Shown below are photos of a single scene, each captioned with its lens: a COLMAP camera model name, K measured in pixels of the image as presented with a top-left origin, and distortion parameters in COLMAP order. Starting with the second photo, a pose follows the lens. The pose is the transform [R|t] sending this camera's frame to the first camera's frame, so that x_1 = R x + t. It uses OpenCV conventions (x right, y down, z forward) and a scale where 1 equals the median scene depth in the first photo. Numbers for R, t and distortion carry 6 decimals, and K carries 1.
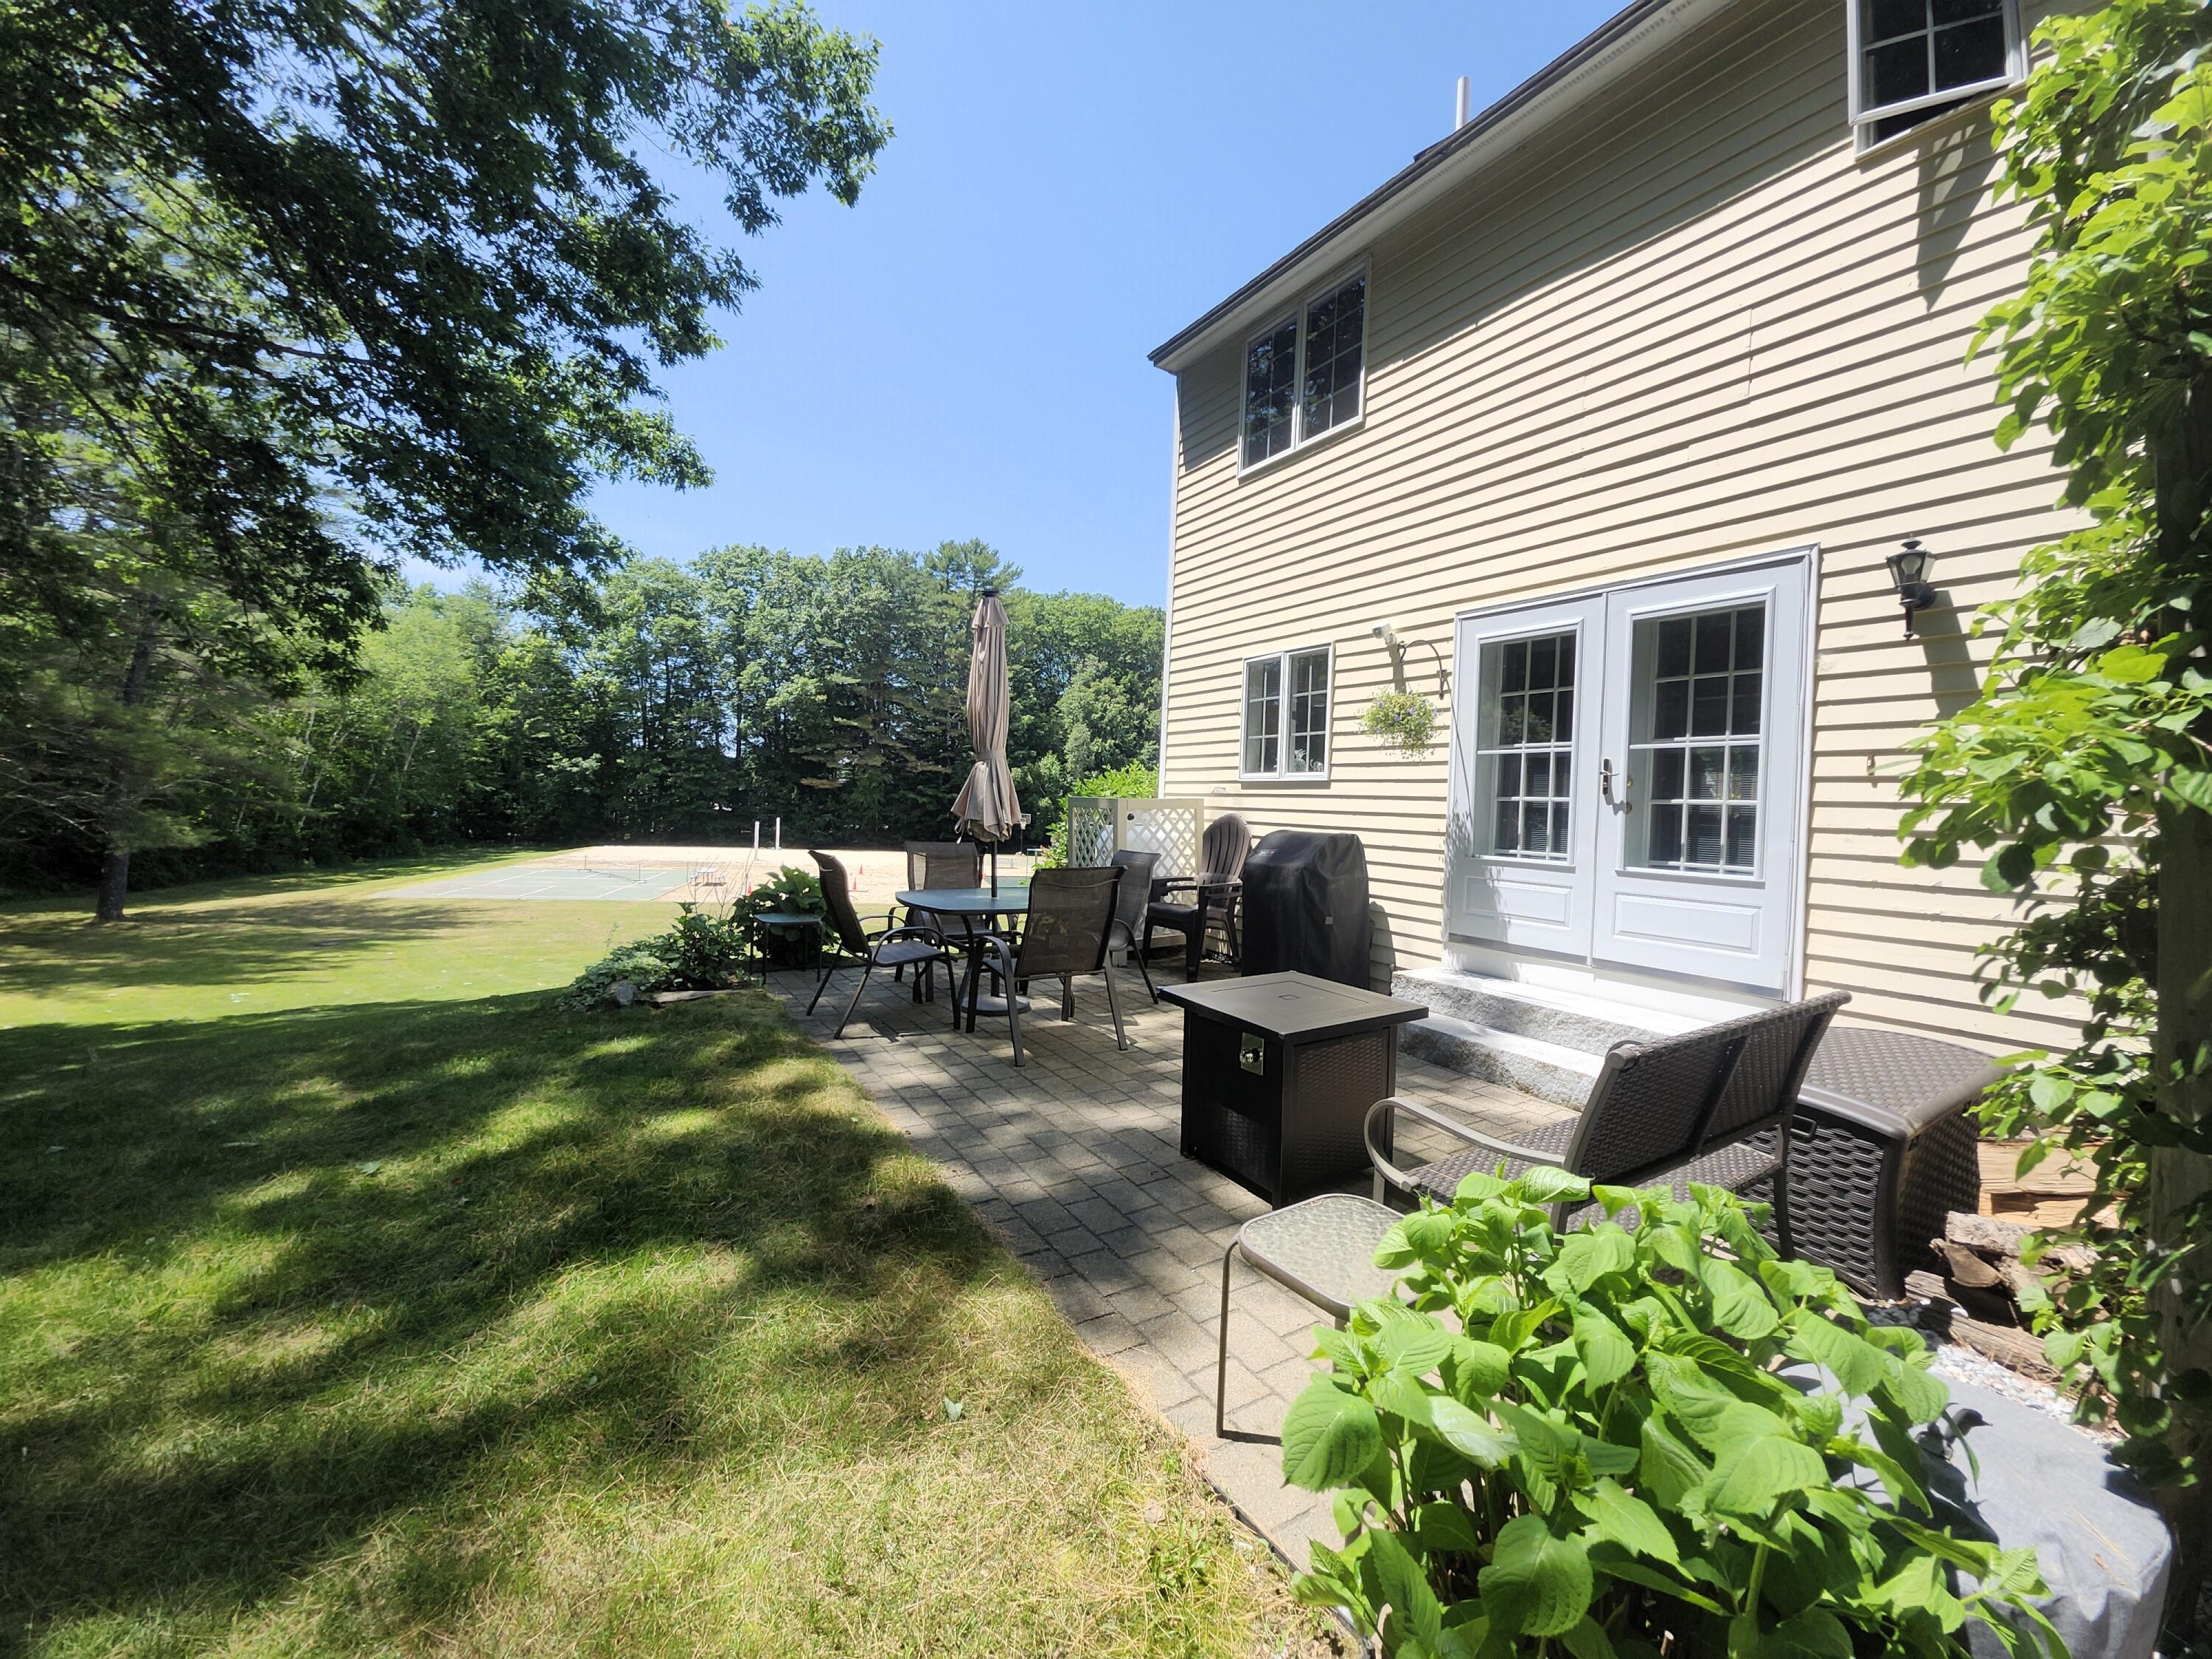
lens RADIAL K [[880.6, 0, 1101.1], [0, 880.6, 830.0], [0, 0, 1]] dist [-0.031595, -0.001406]
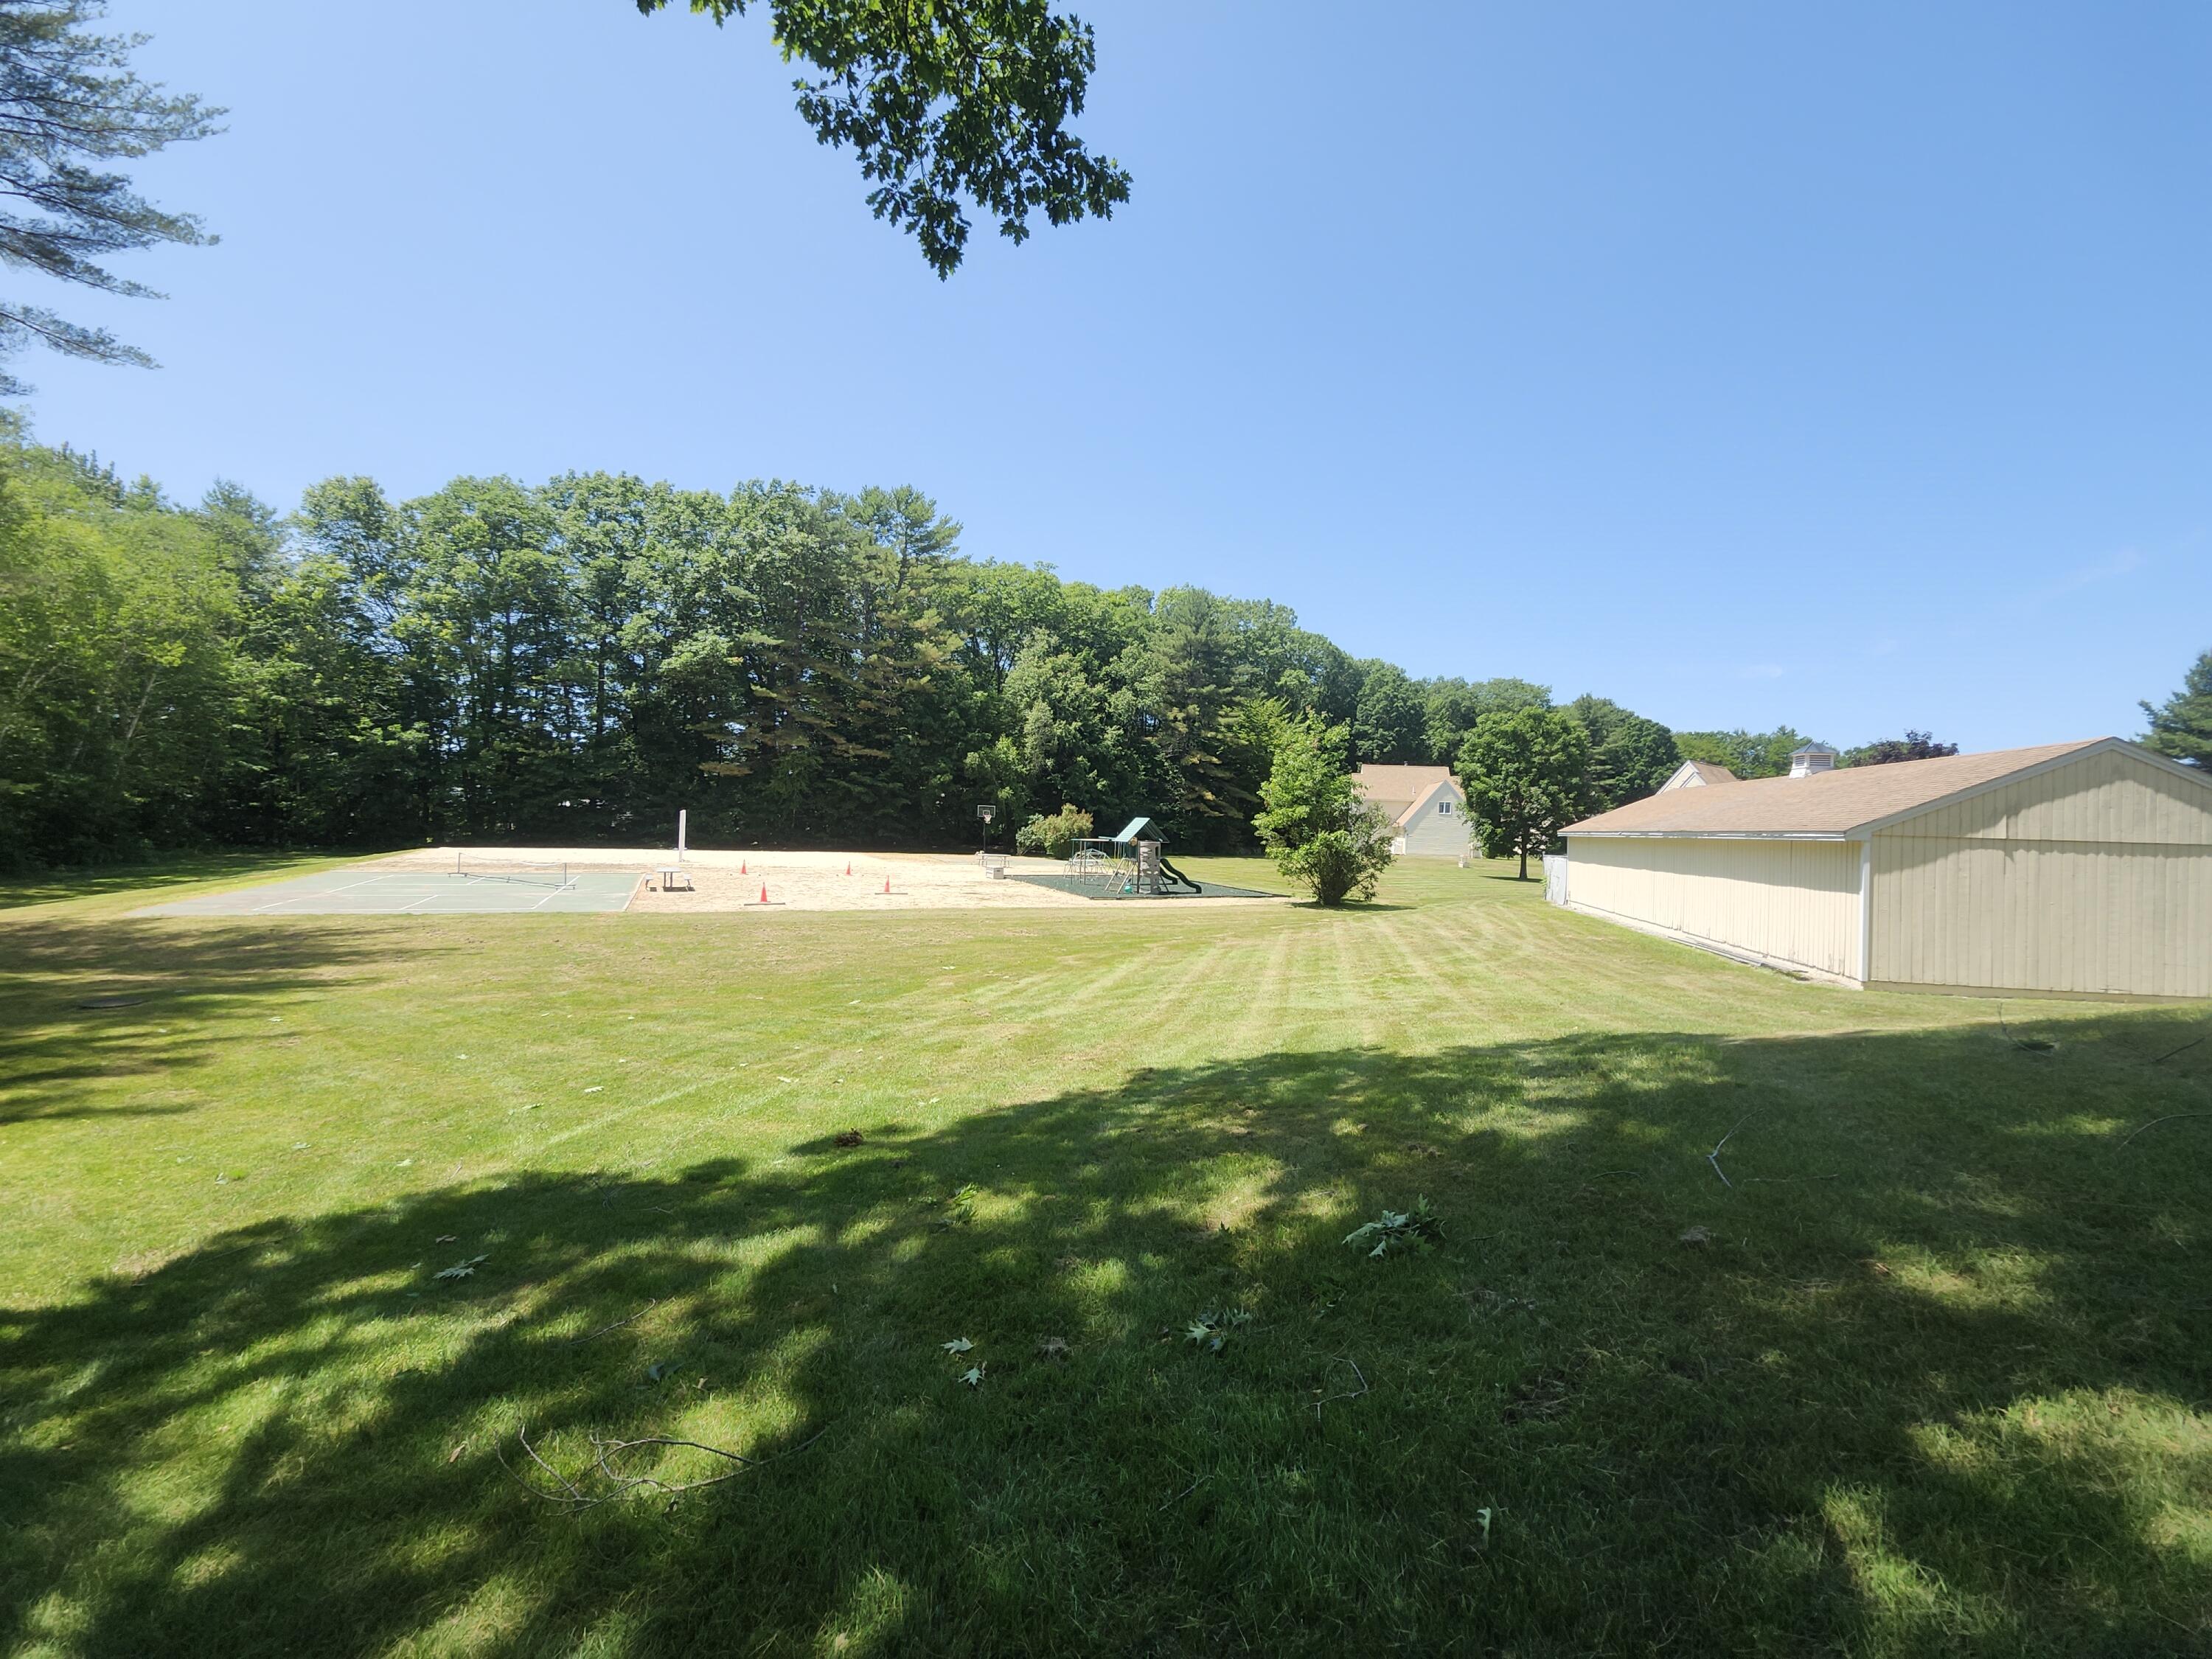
lens RADIAL K [[880.6, 0, 1108.1], [0, 880.6, 833.1], [0, 0, 1]] dist [-0.031595, -0.001406]
pose [[0.976722, -0.008668, 0.214333, -0.147955], [0.010479, 0.999918, -0.007312, 0.015139], [-0.214252, 0.009388, 0.976733, 0.140109]]
